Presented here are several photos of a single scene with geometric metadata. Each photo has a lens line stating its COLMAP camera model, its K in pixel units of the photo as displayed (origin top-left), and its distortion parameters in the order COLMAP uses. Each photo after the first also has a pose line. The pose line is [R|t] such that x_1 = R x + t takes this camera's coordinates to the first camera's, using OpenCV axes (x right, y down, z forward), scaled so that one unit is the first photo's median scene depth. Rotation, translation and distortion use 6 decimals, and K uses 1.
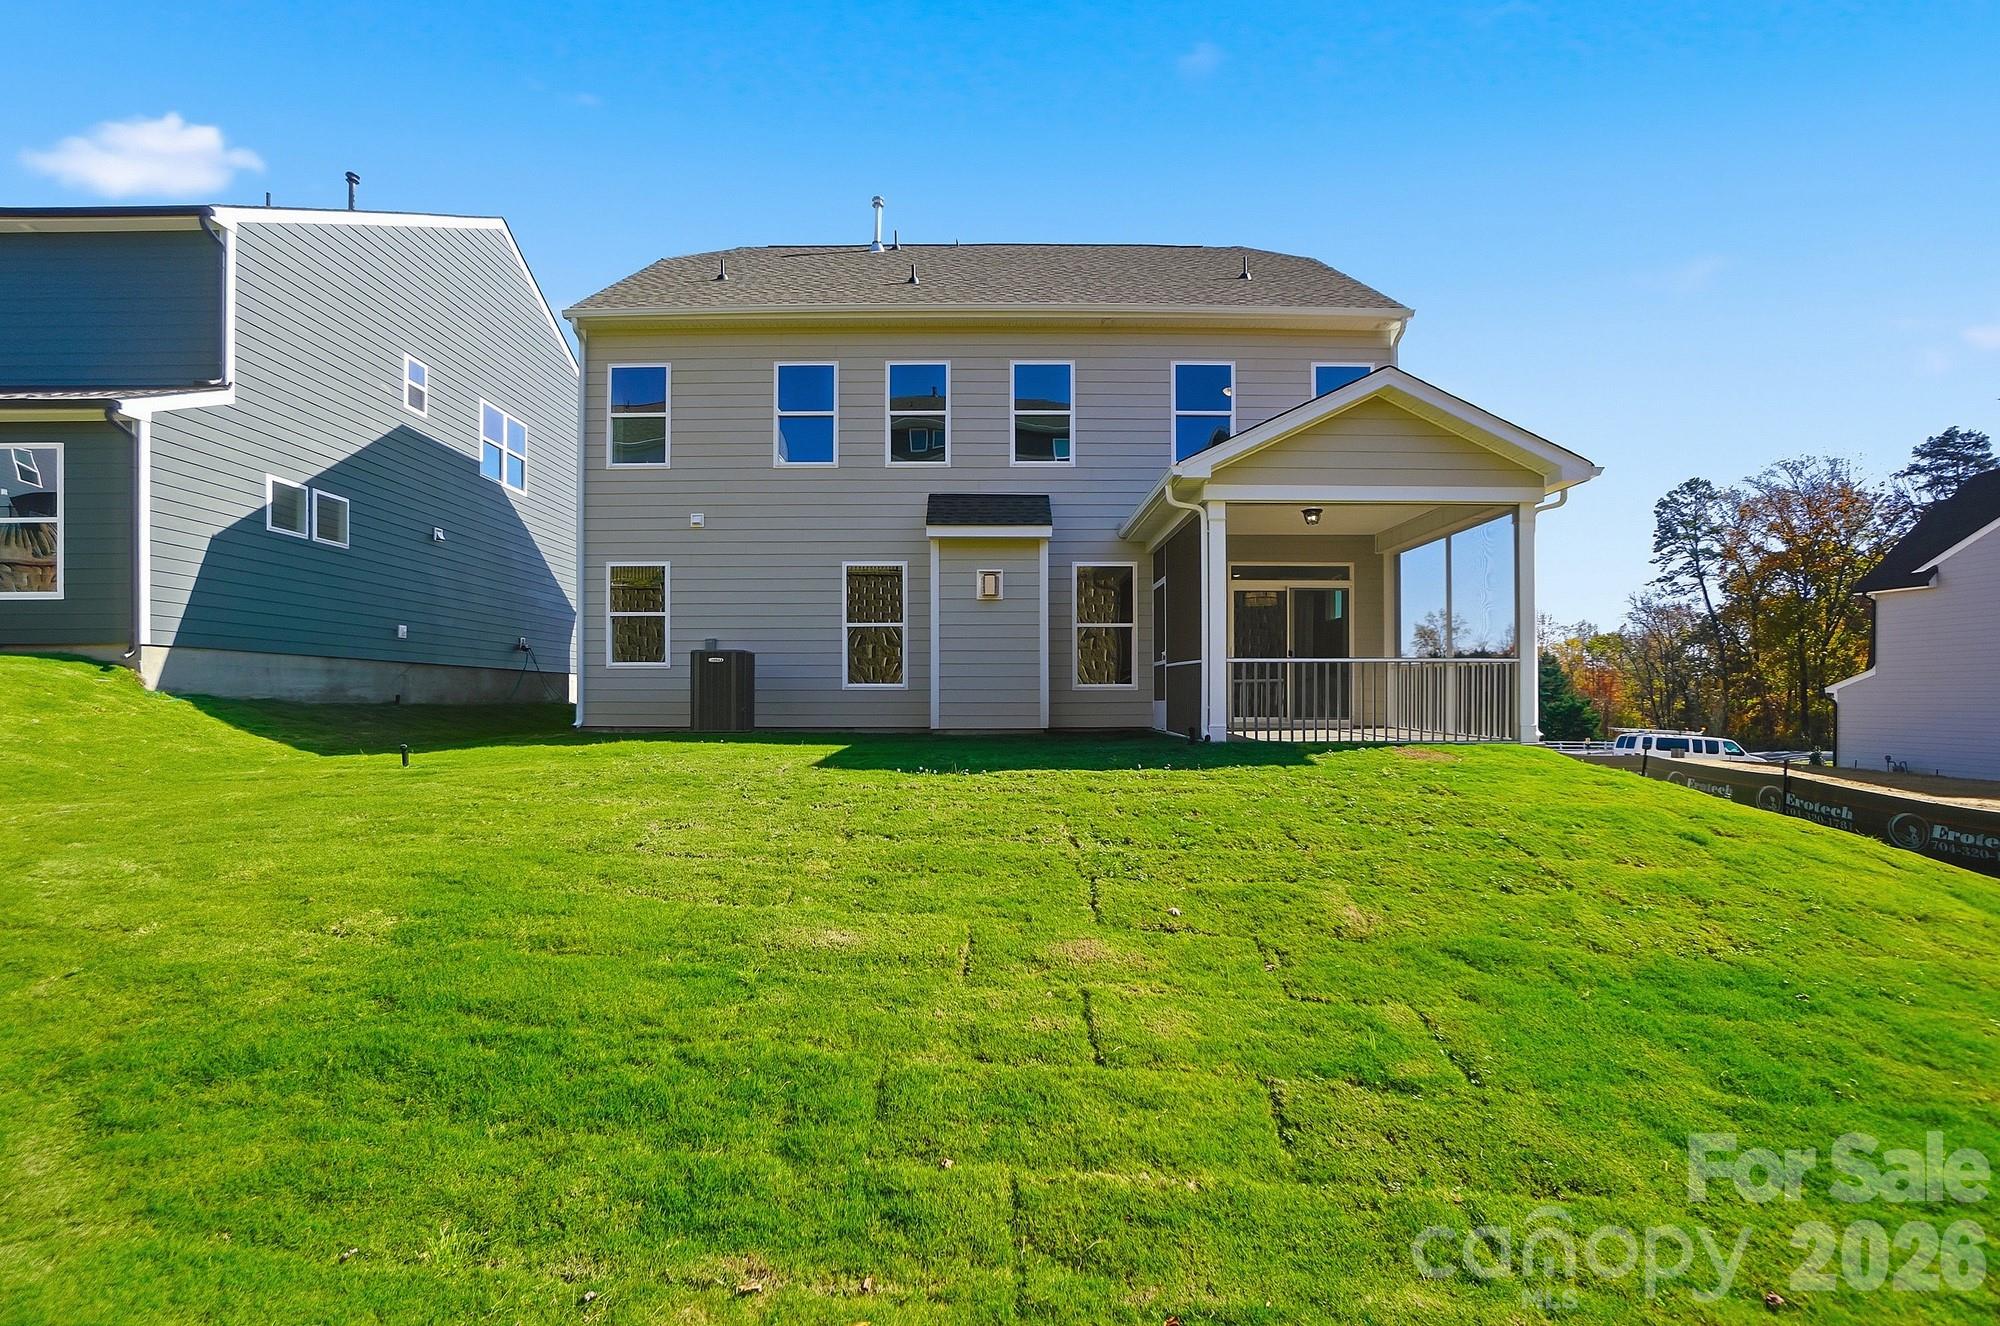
lens RADIAL K [[886.8, 0, 1000.0], [0, 886.8, 663.0], [0, 0, 1]] dist [-0.023370, -0.000030]
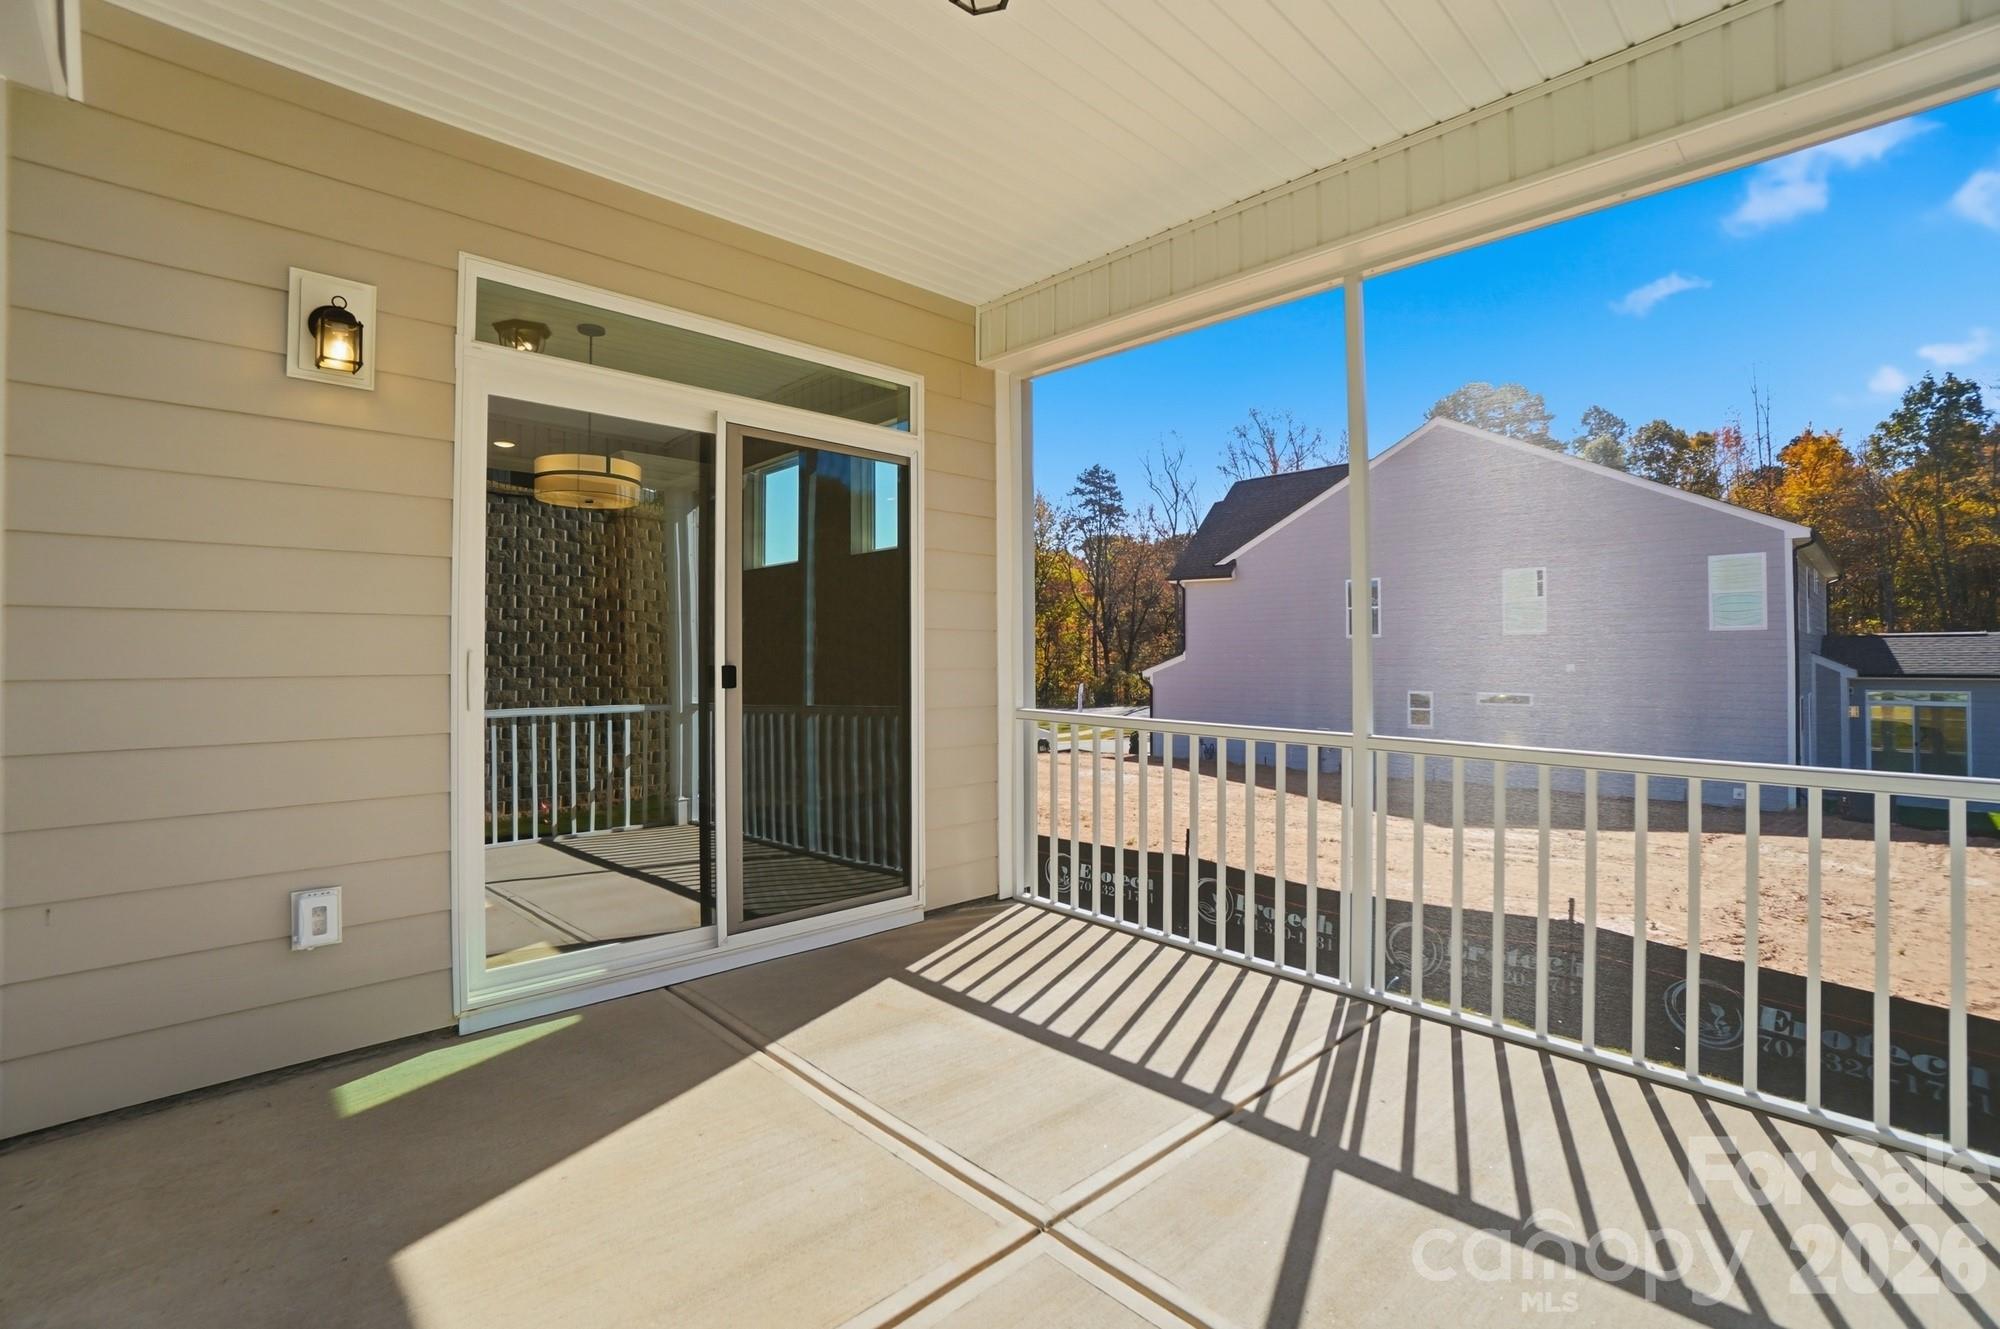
lens RADIAL K [[886.8, 0, 1000.0], [0, 886.8, 664.5], [0, 0, 1]] dist [-0.023370, -0.000030]
pose [[0.715505, -0.004957, 0.698590, 0.102131], [-0.026859, 0.999040, 0.034599, -0.011969], [-0.698091, -0.043519, 0.714686, 0.385896]]
